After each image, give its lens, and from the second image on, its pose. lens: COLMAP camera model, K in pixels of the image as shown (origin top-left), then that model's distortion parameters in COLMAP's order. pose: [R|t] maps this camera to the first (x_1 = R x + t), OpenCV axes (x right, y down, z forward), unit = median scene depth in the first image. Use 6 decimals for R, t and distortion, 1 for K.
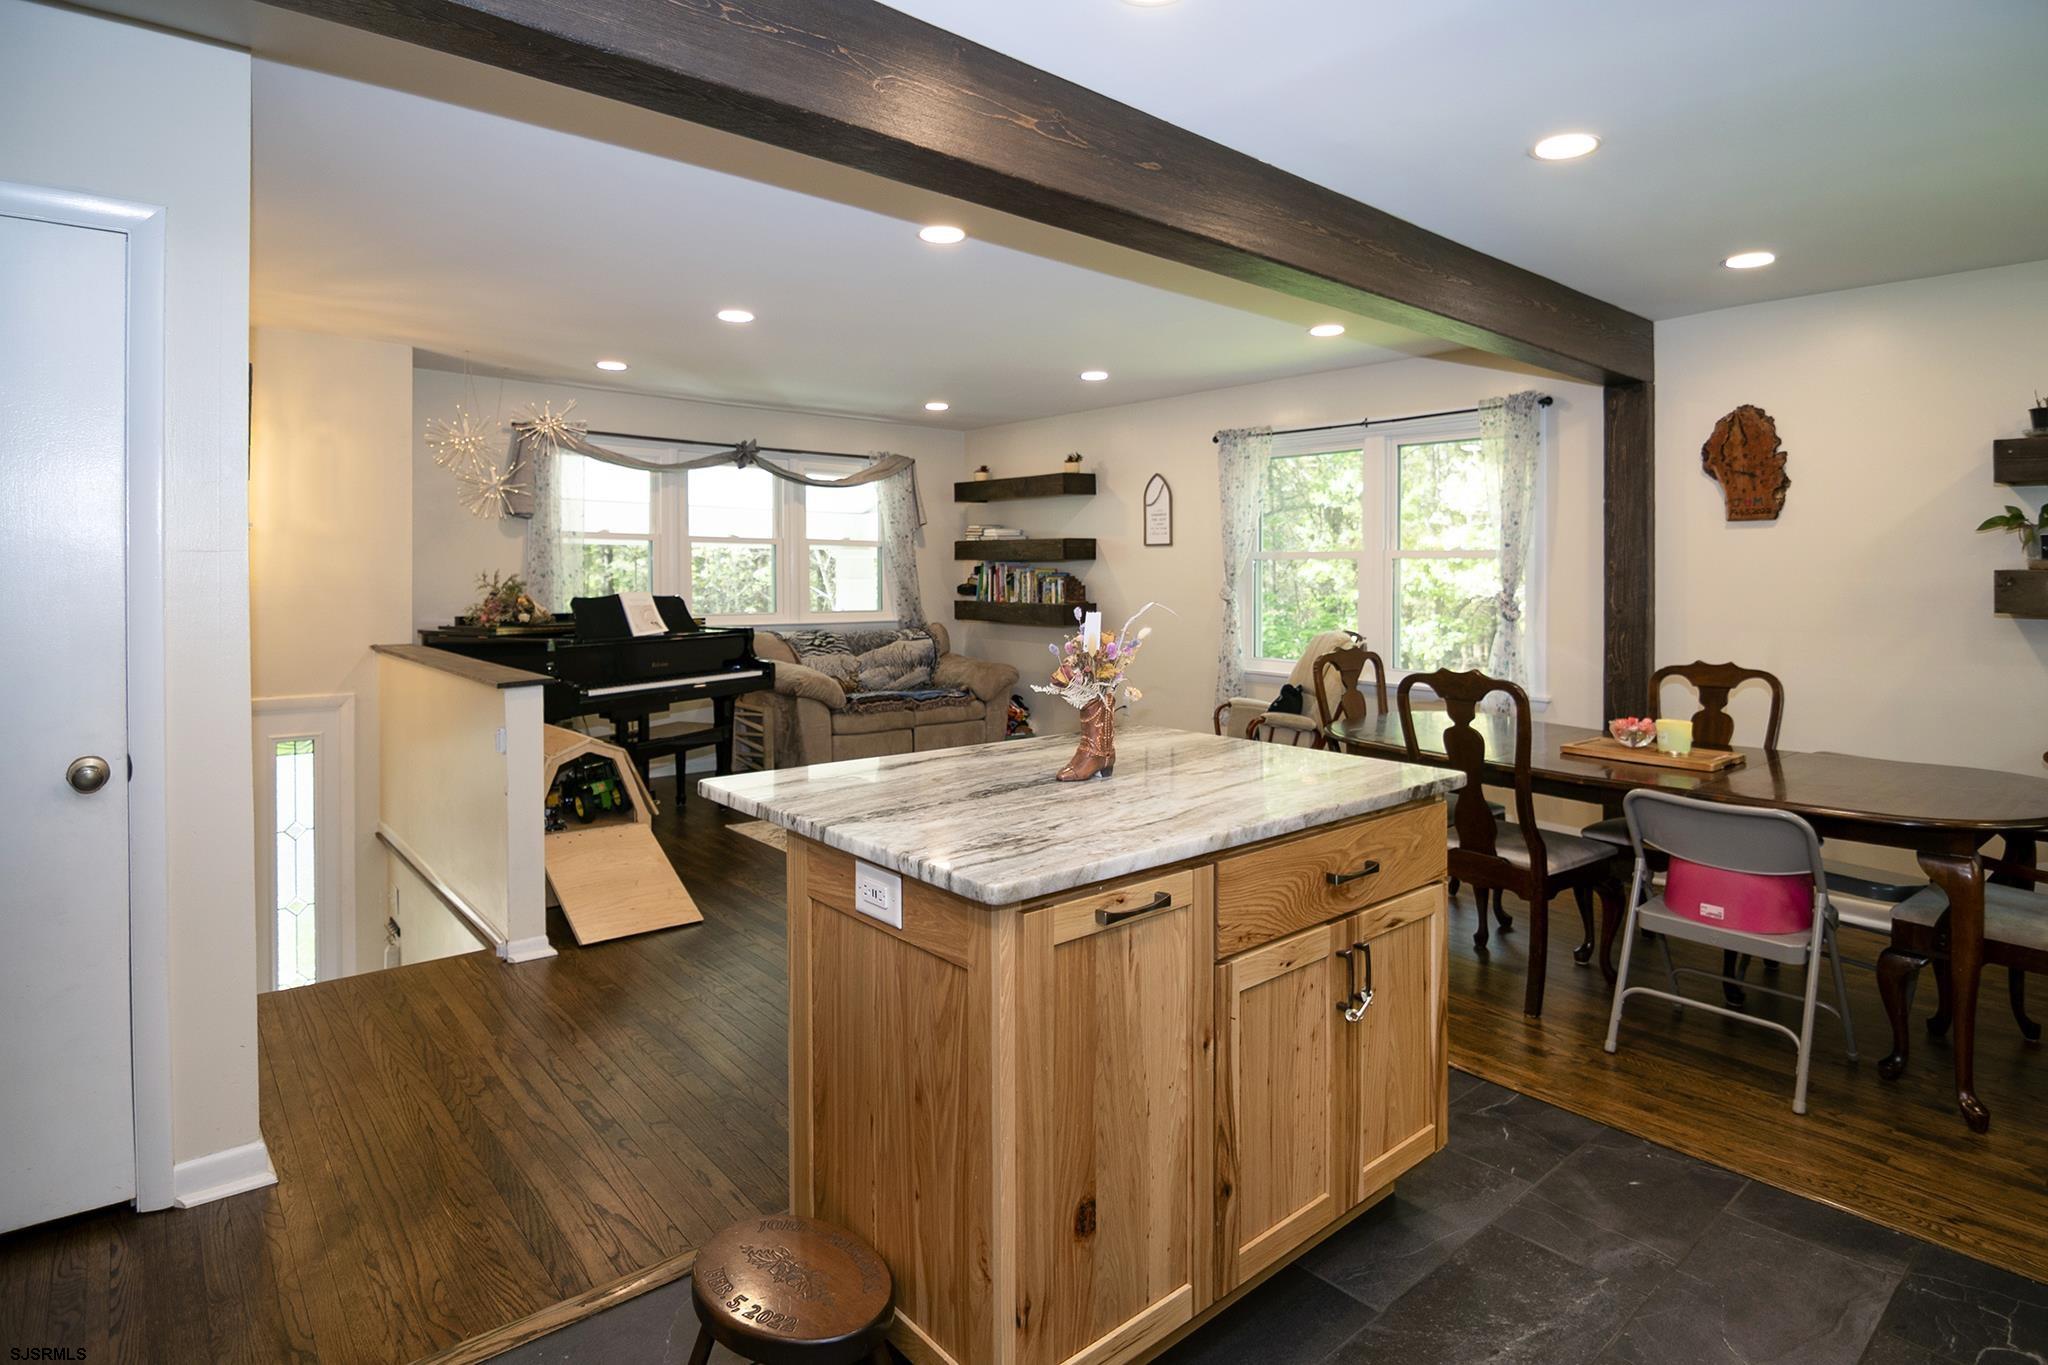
lens RADIAL K [[1070.4, 0, 1033.2], [0, 1070.4, 596.0], [0, 0, 1]] dist [-0.026946, -0.000420]
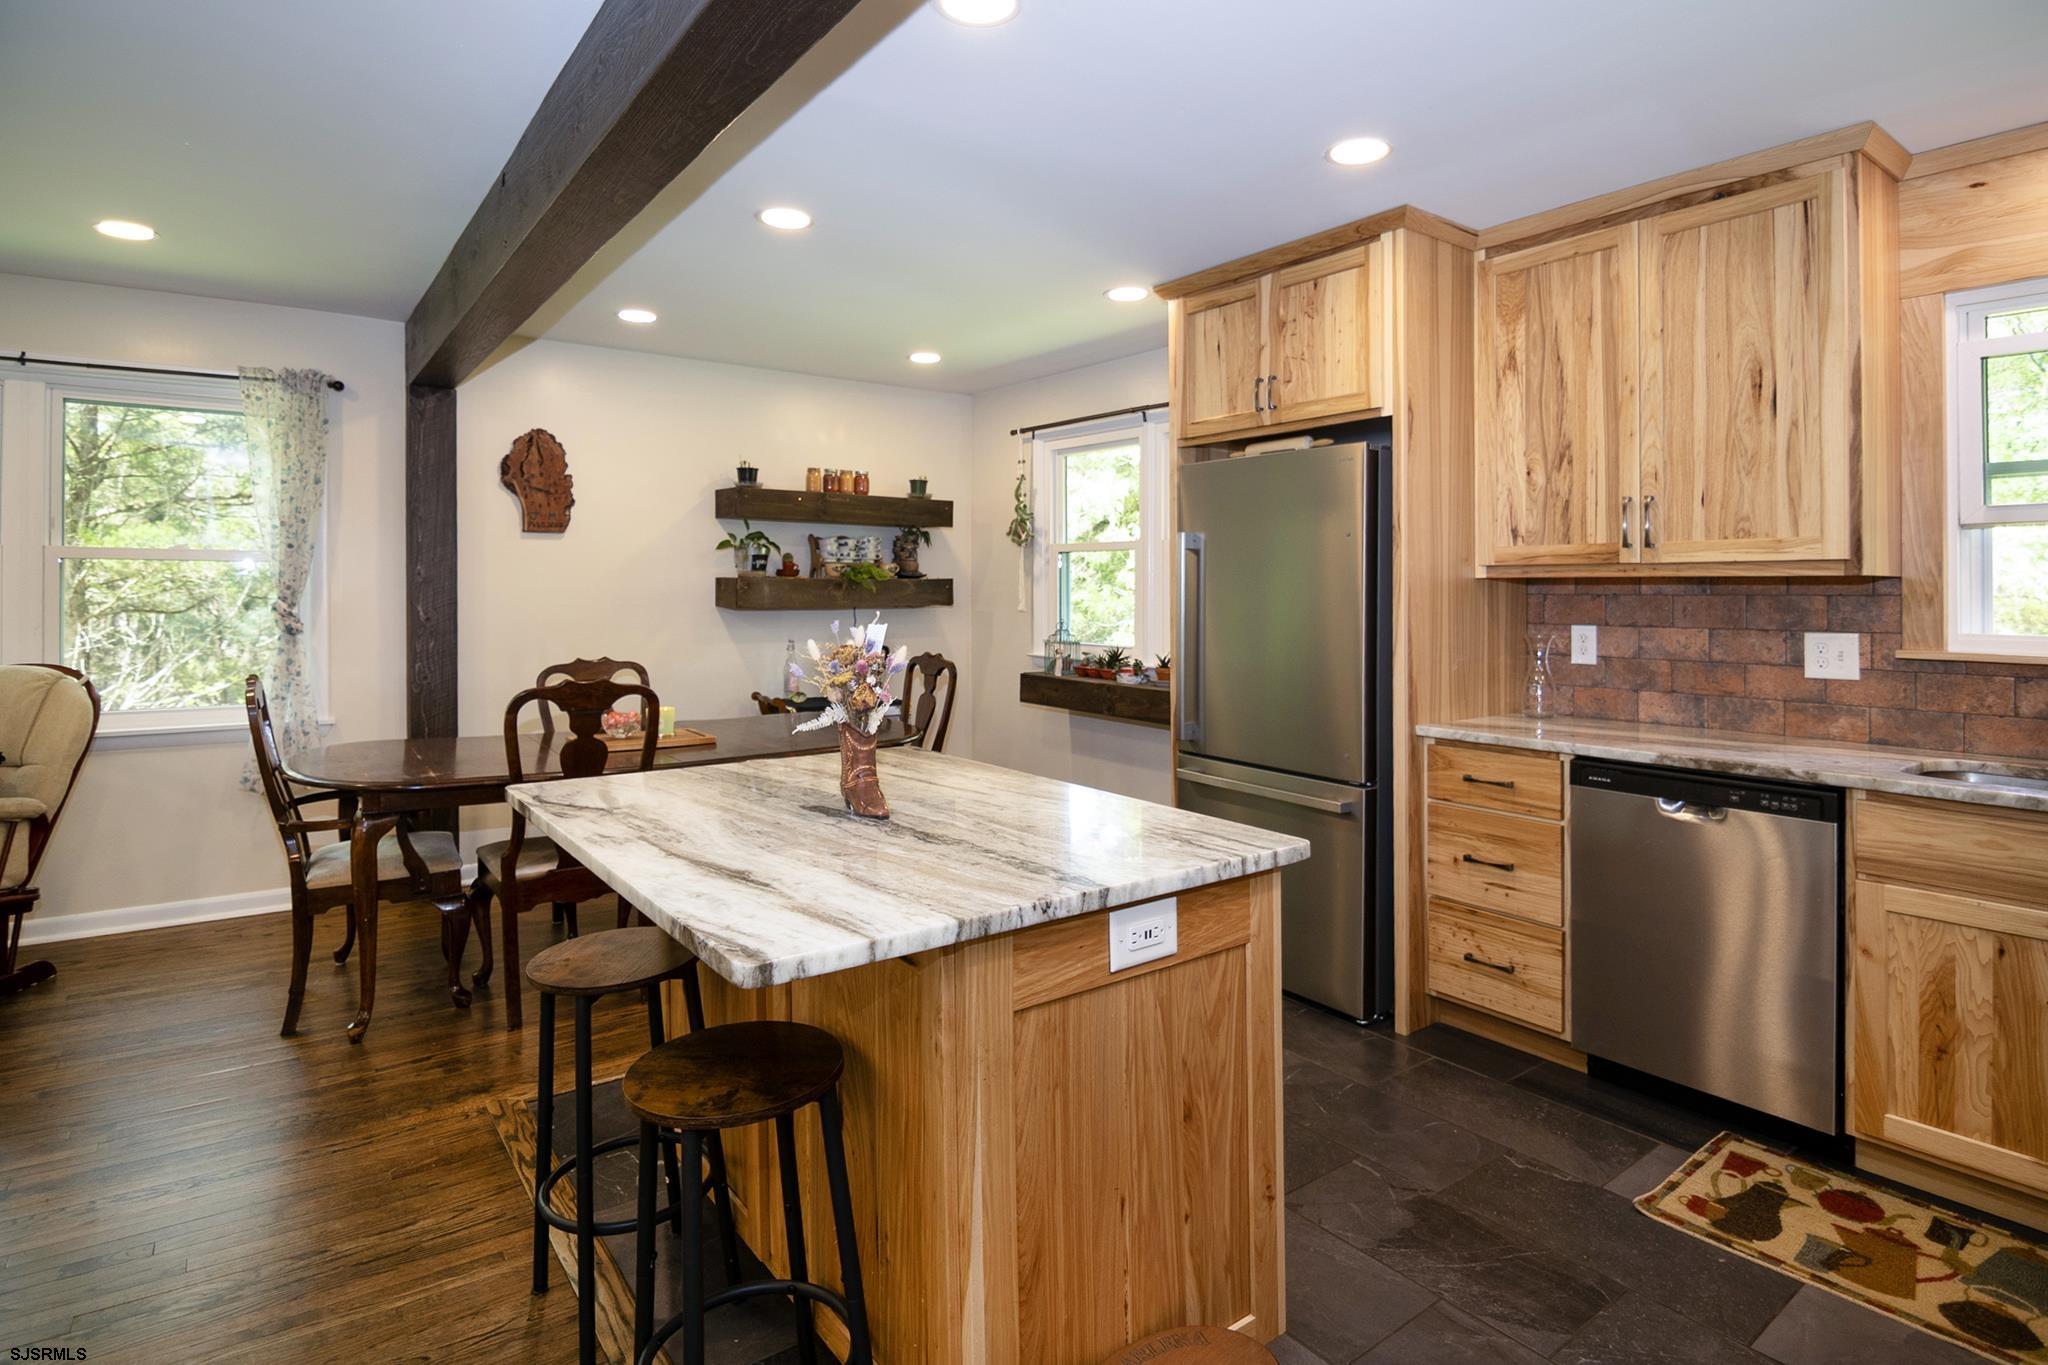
lens RADIAL K [[1070.4, 0, 1033.2], [0, 1070.4, 596.0], [0, 0, 1]] dist [-0.026946, -0.000420]
pose [[0.063161, -0.010322, 0.997950, -0.417863], [0.019018, 0.999777, 0.009137, -0.004984], [-0.997822, 0.018402, 0.063343, 0.414813]]
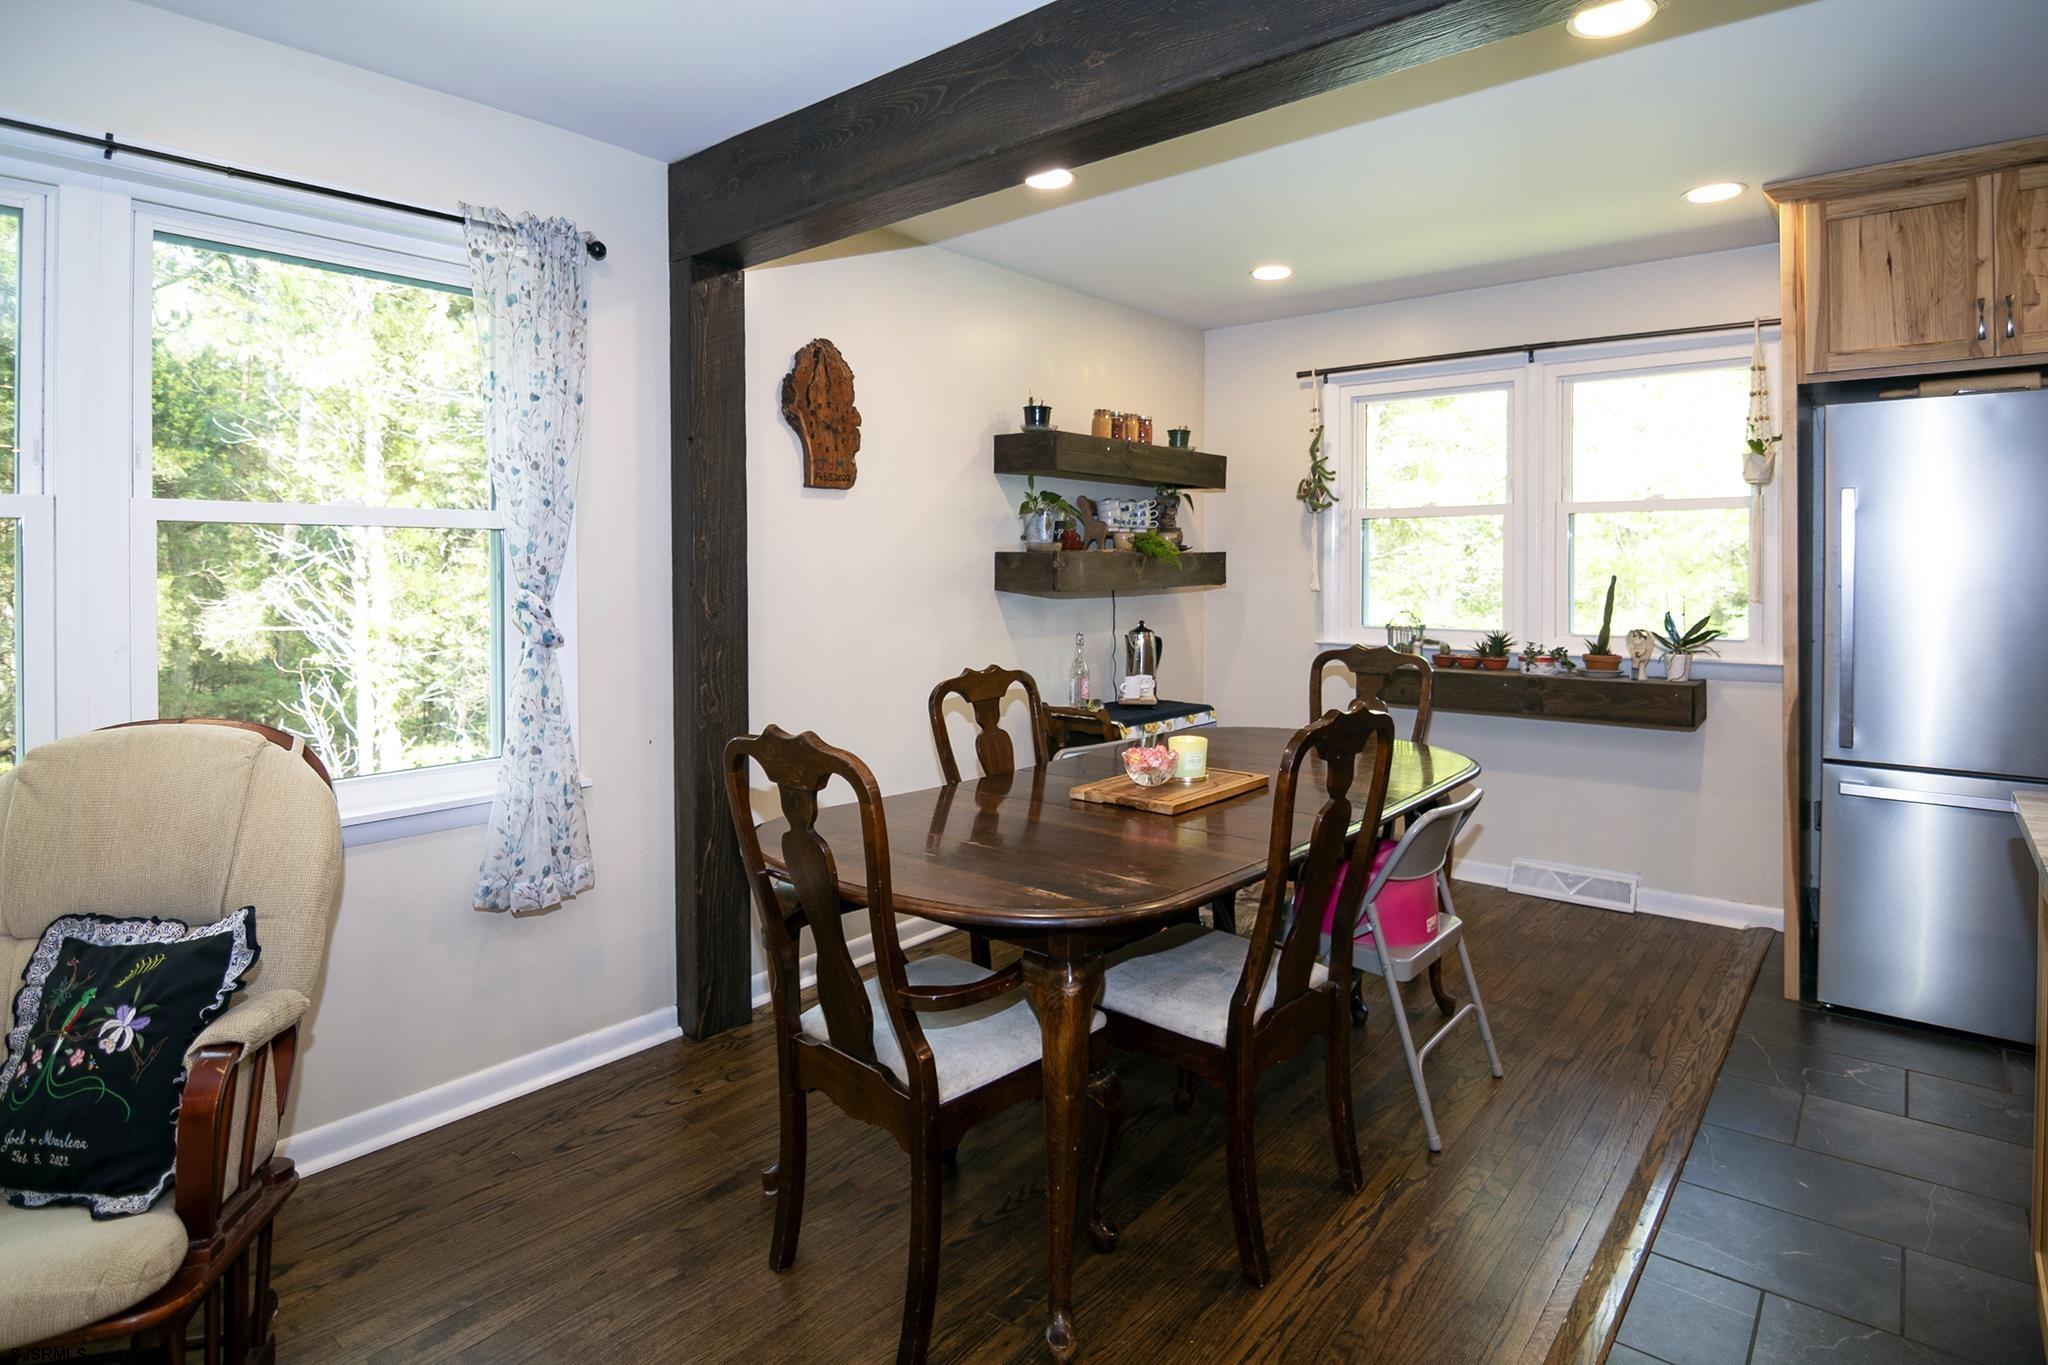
lens RADIAL K [[1066.9, 0, 1020.7], [0, 1066.9, 570.0], [0, 0, 1]] dist [-0.014884, -0.000688]
pose [[-0.168677, -0.010725, 0.985613, -0.126680], [0.026162, 0.999540, 0.015354, -0.019335], [-0.985324, 0.028376, -0.168319, 1.000753]]
